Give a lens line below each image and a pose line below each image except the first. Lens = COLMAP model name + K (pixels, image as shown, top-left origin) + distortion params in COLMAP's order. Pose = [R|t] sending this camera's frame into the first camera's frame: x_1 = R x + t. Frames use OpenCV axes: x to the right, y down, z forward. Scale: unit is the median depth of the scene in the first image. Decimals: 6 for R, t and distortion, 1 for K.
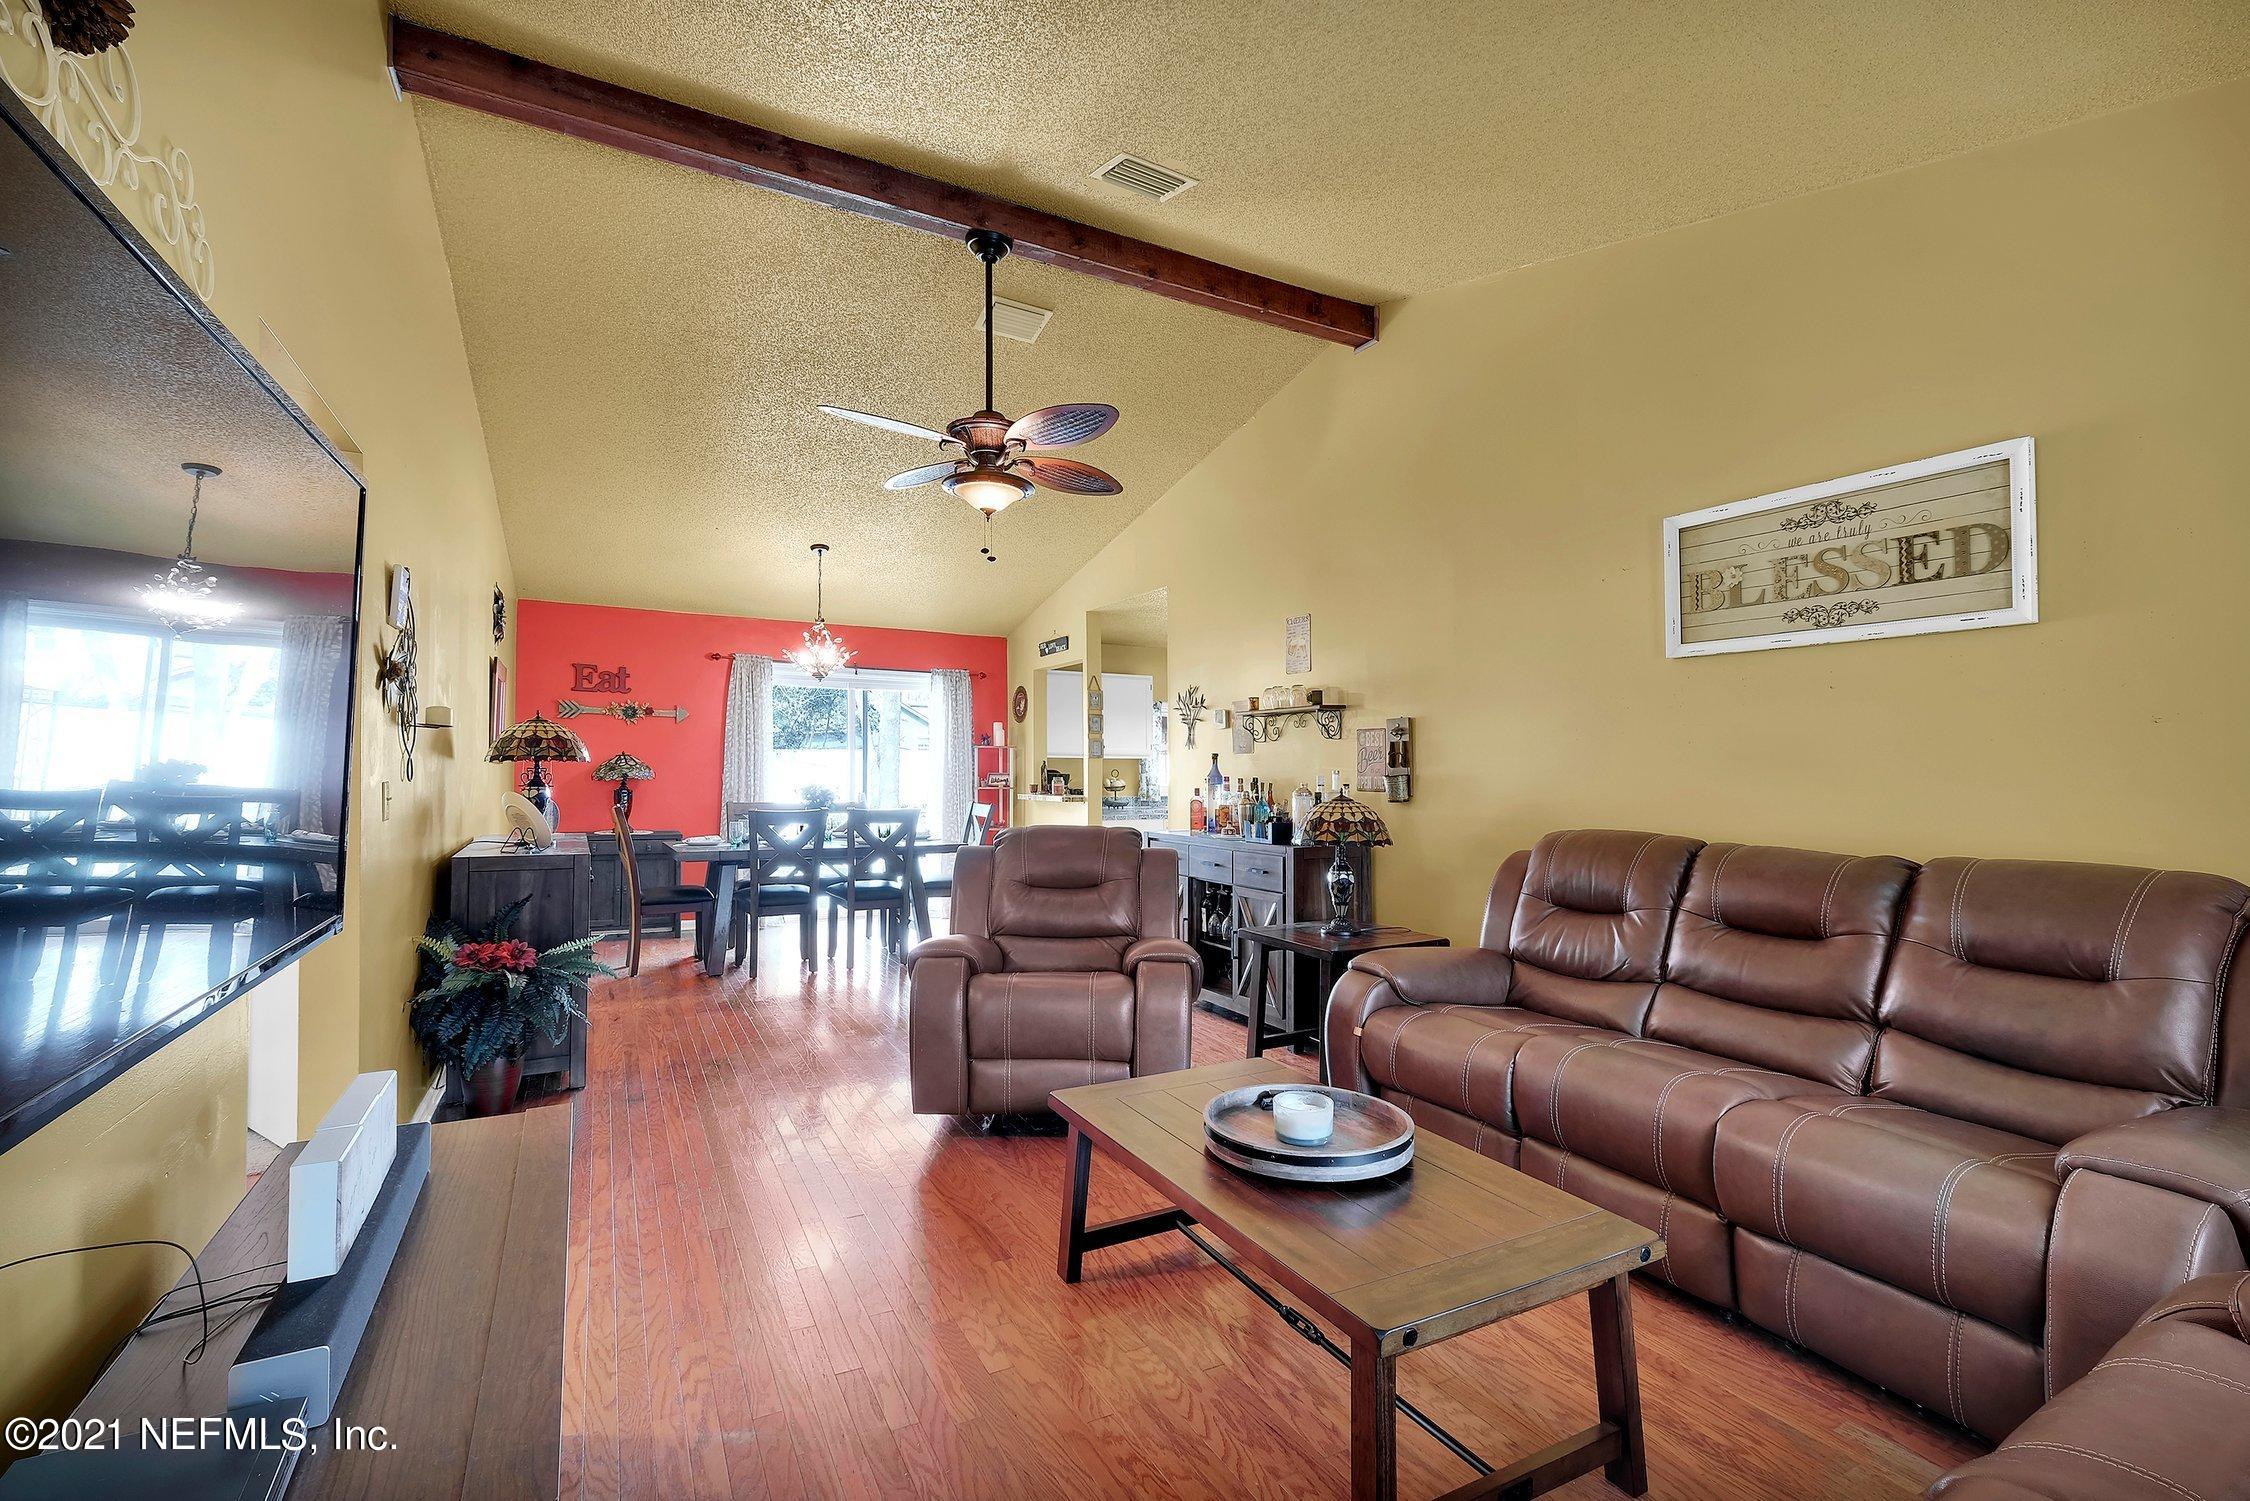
lens RADIAL K [[1016.1, 0, 1112.7], [0, 1016.1, 768.2], [0, 0, 1]] dist [-0.000779, 0.000407]
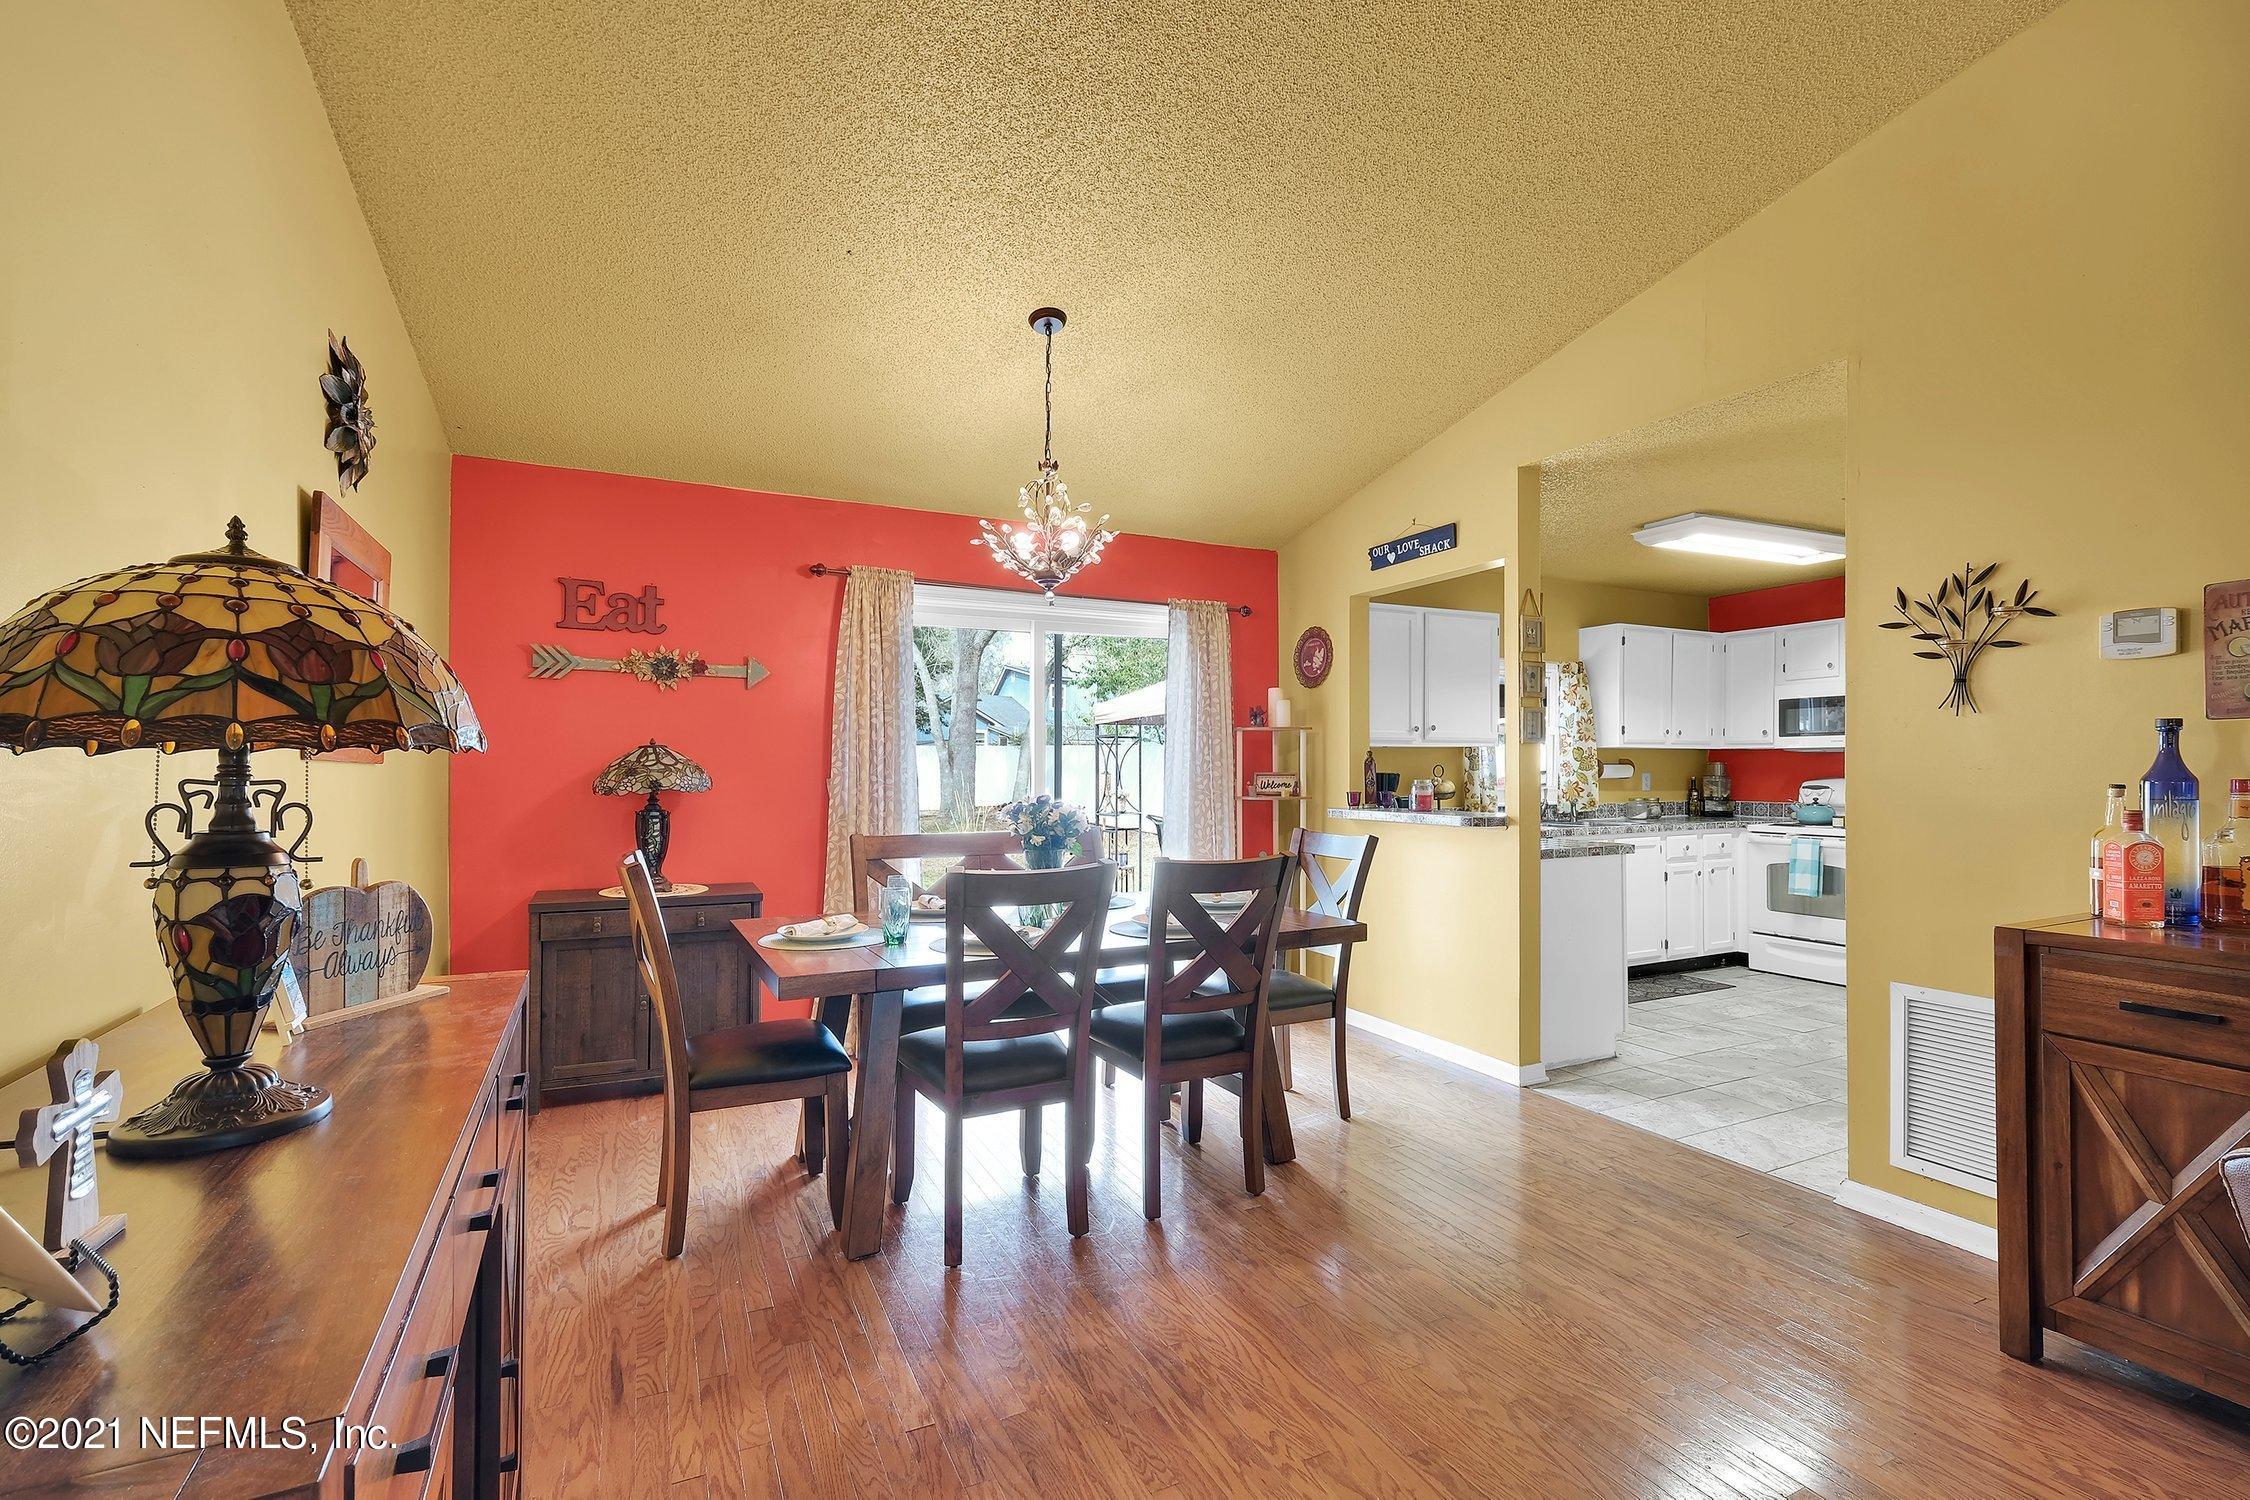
lens RADIAL K [[991.0, 0, 1121.4], [0, 991.0, 748.0], [0, 0, 1]] dist [-0.001838, -0.000198]
pose [[0.999855, -0.009982, -0.013830, -0.217001], [0.009760, 0.999825, -0.015989, -0.001384], [0.013987, 0.015852, 0.999777, 0.459694]]
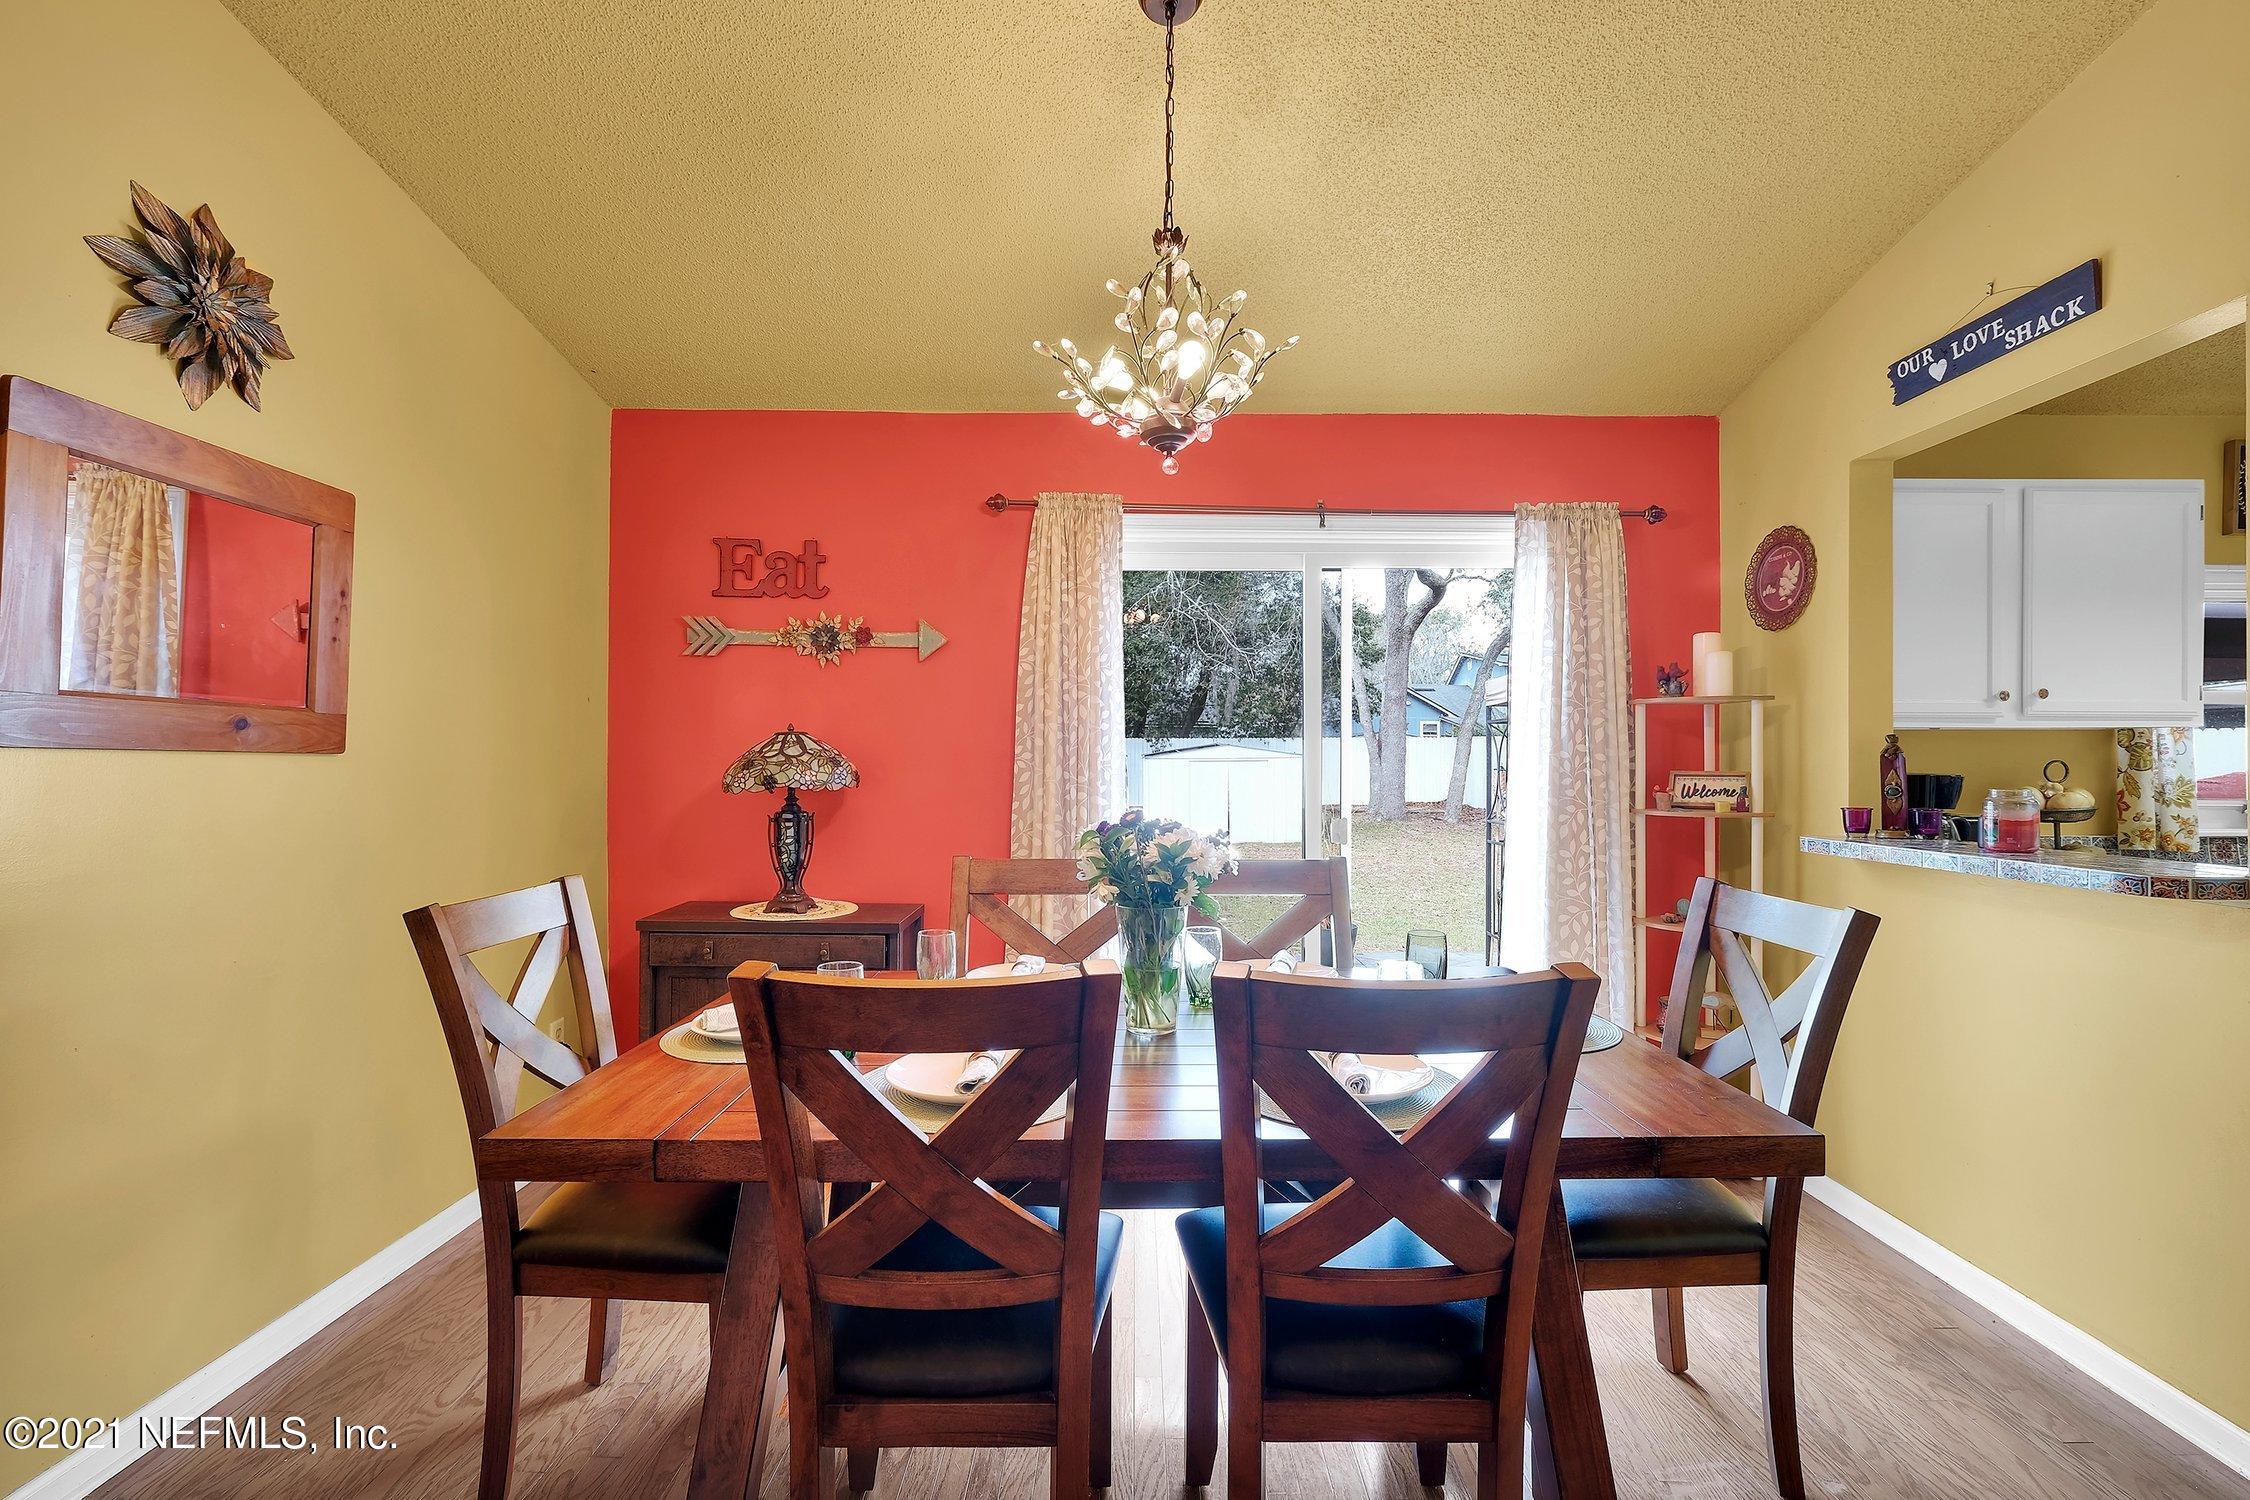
lens RADIAL K [[991.0, 0, 1121.4], [0, 991.0, 748.0], [0, 0, 1]] dist [-0.001838, -0.000198]
pose [[0.893923, -0.010211, -0.448104, -0.157011], [0.005960, 0.999923, -0.010895, -0.001241], [0.448180, 0.007069, 0.893915, 0.649798]]
